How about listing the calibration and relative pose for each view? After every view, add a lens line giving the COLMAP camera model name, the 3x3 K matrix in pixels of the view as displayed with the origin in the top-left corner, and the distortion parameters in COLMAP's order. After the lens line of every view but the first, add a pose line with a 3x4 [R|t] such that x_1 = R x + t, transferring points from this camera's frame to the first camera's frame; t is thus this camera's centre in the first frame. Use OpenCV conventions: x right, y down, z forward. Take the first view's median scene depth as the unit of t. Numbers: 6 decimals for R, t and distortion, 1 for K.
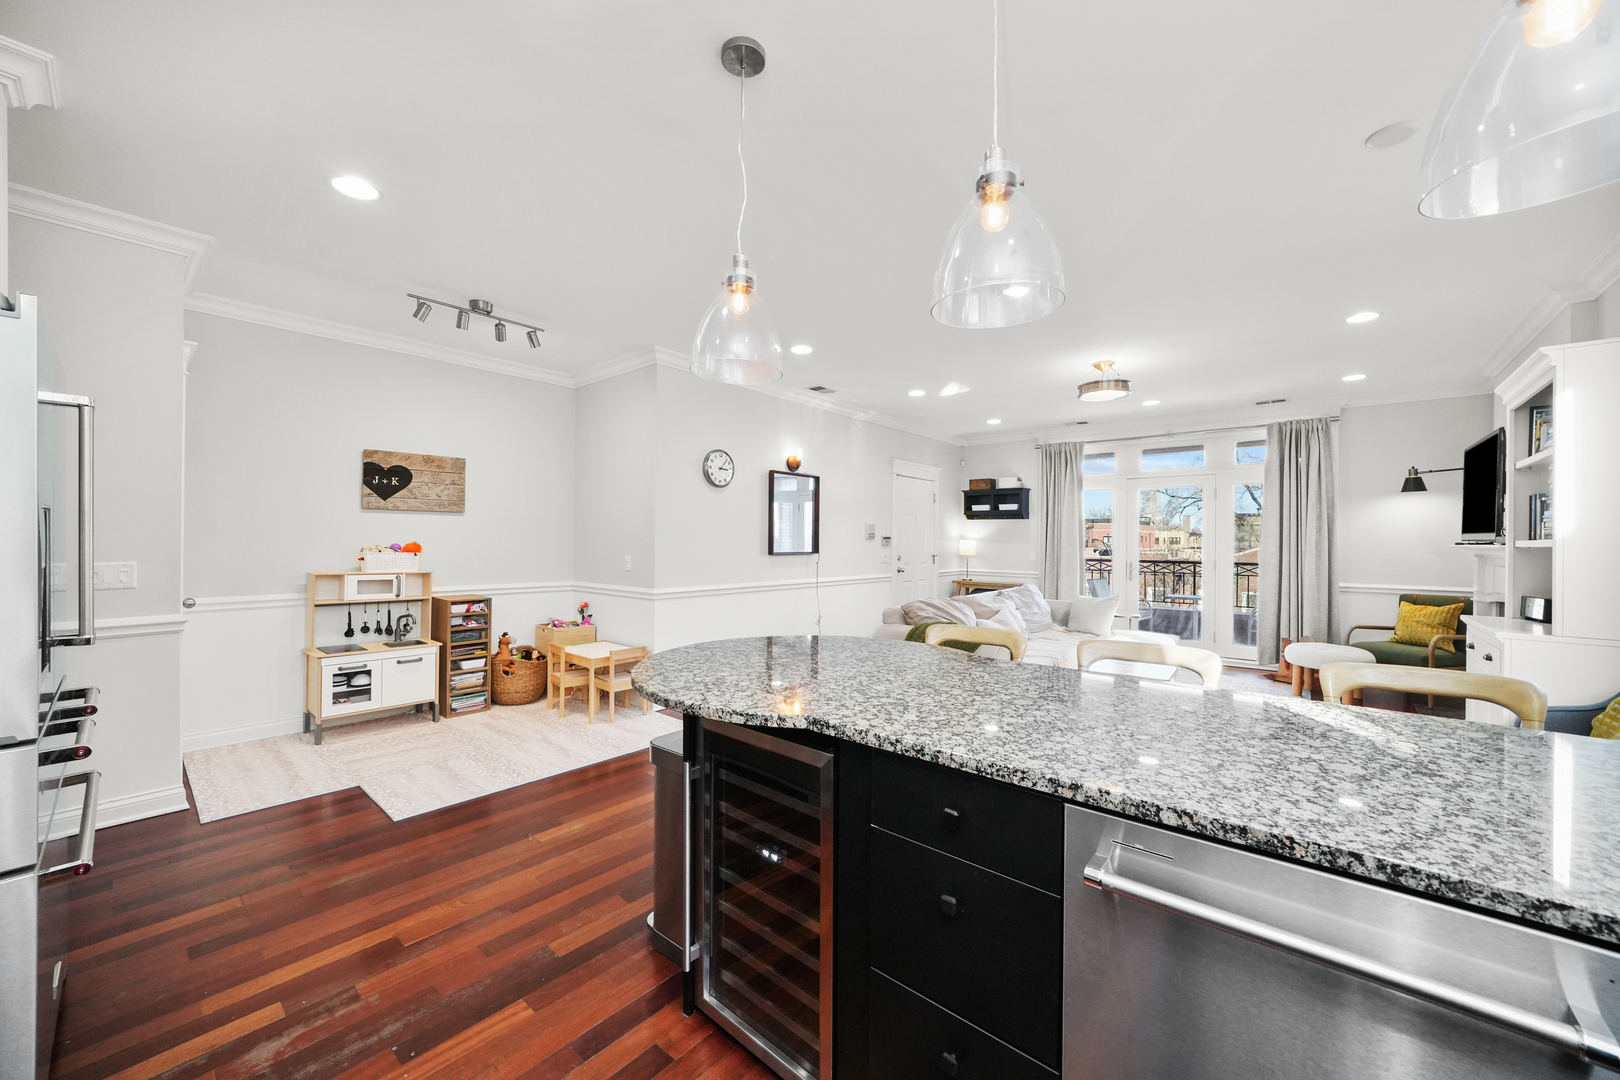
lens RADIAL K [[607.8, 0, 804.2], [0, 607.8, 540.4], [0, 0, 1]] dist [-0.015341, 0.000108]
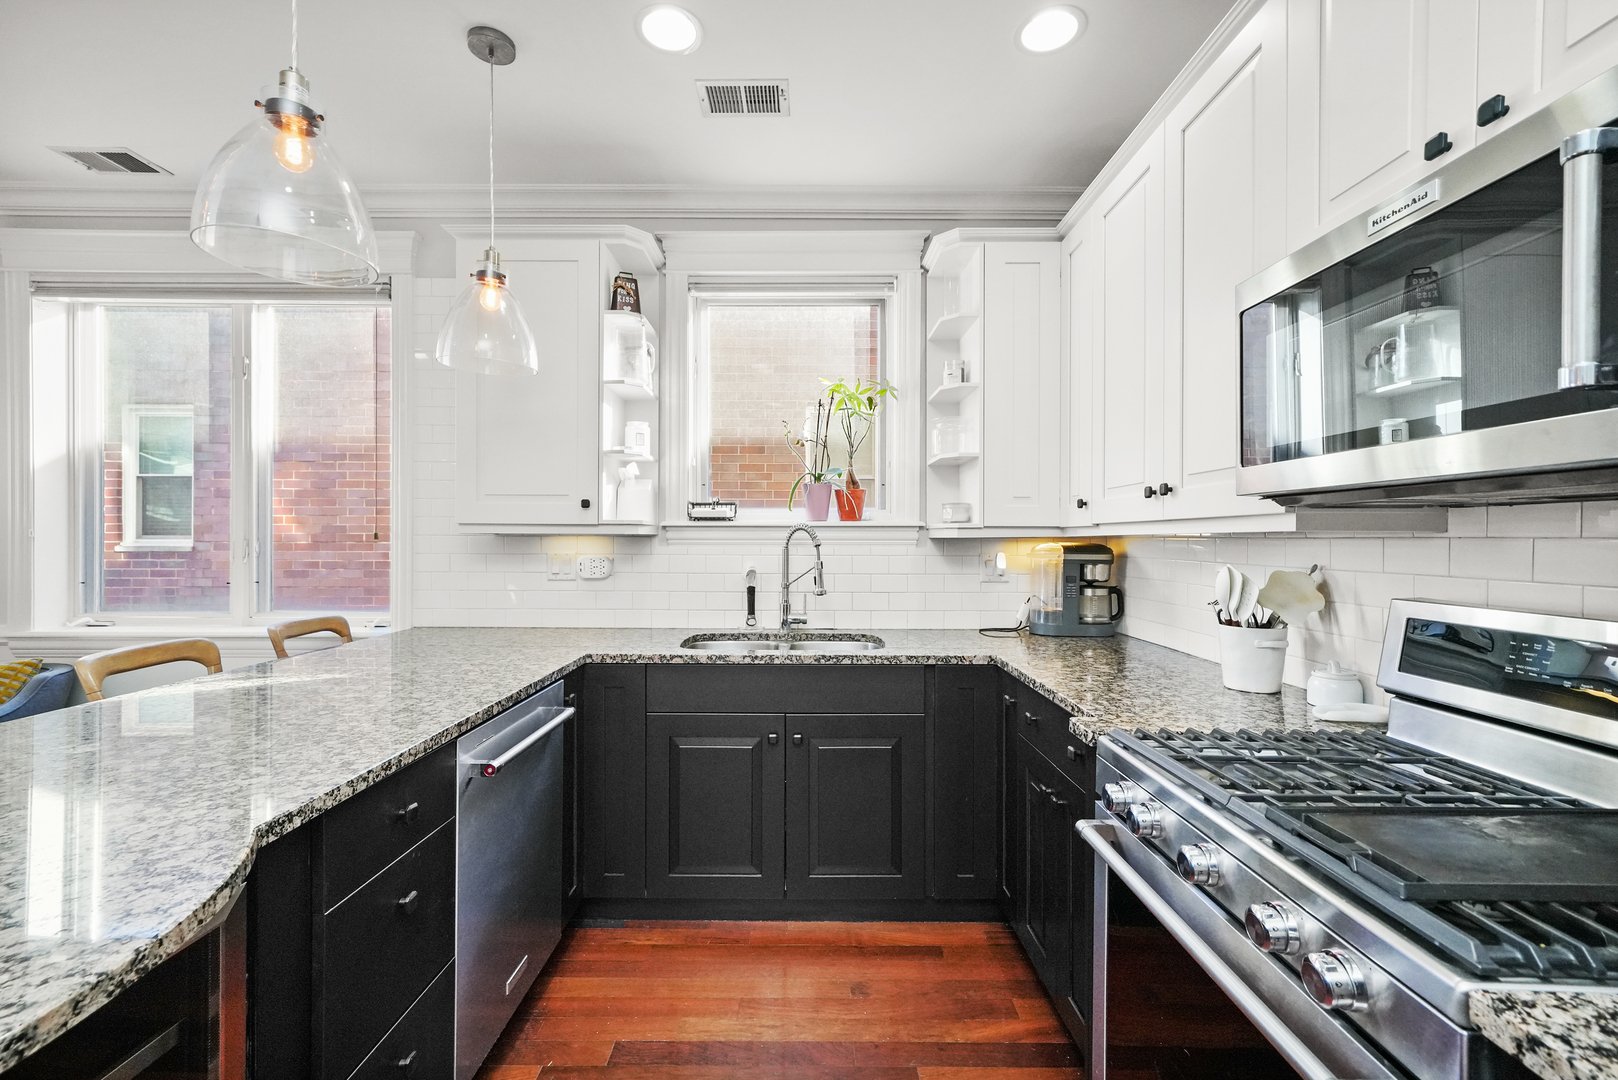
lens RADIAL K [[691.5, 0, 809.0], [0, 691.5, 540.0], [0, 0, 1]] dist [0.000851, 0.000083]
pose [[-0.653168, -0.011655, 0.757124, -0.202708], [-0.008773, 0.999931, 0.007825, -0.001015], [-0.757162, -0.001532, -0.653225, 0.243297]]
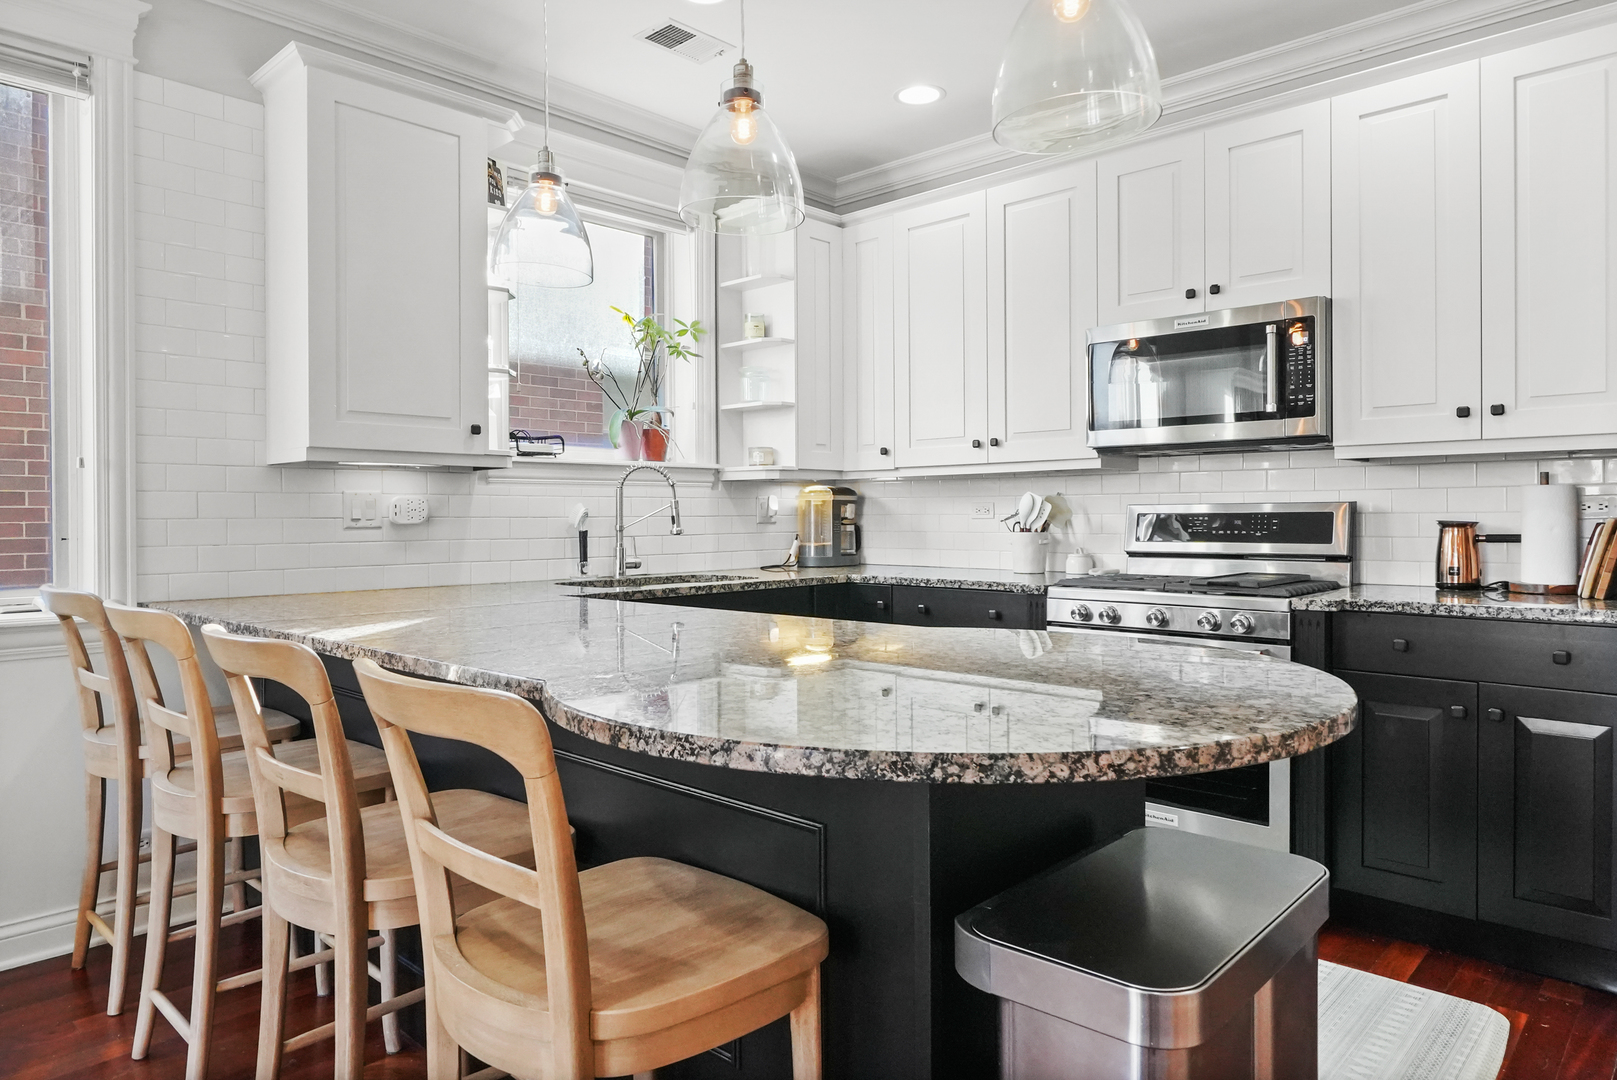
lens RADIAL K [[1027.4, 0, 798.7], [0, 1027.4, 518.0], [0, 0, 1]] dist [0.004324, 0.000494]
pose [[-0.999138, -0.001756, 0.041485, 0.036666], [-0.001659, 0.999996, 0.002371, 0.027135], [-0.041489, 0.002301, -0.999136, 0.618656]]
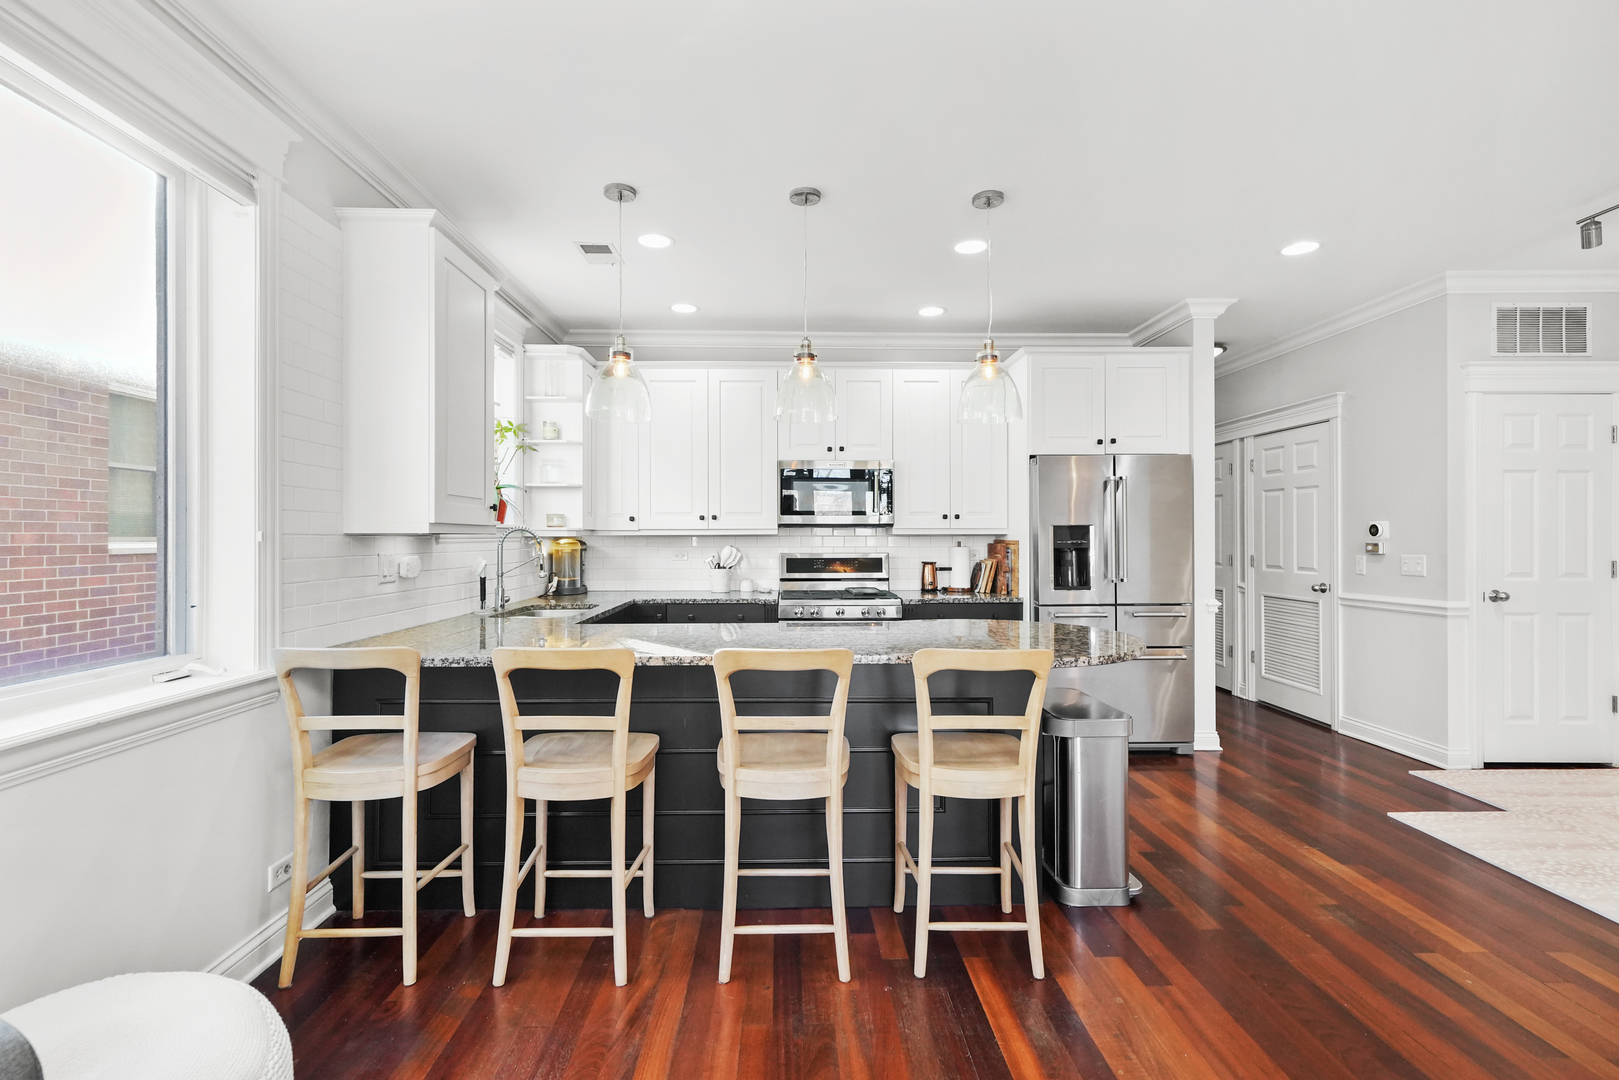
lens RADIAL K [[767.6, 0, 809.9], [0, 767.6, 533.6], [0, 0, 1]] dist [0.041188, 0.000061]
pose [[-0.731953, -0.009969, -0.681282, 0.464841], [-0.003498, 0.999935, -0.010873, 0.005351], [0.681346, -0.005576, -0.731940, 0.649053]]
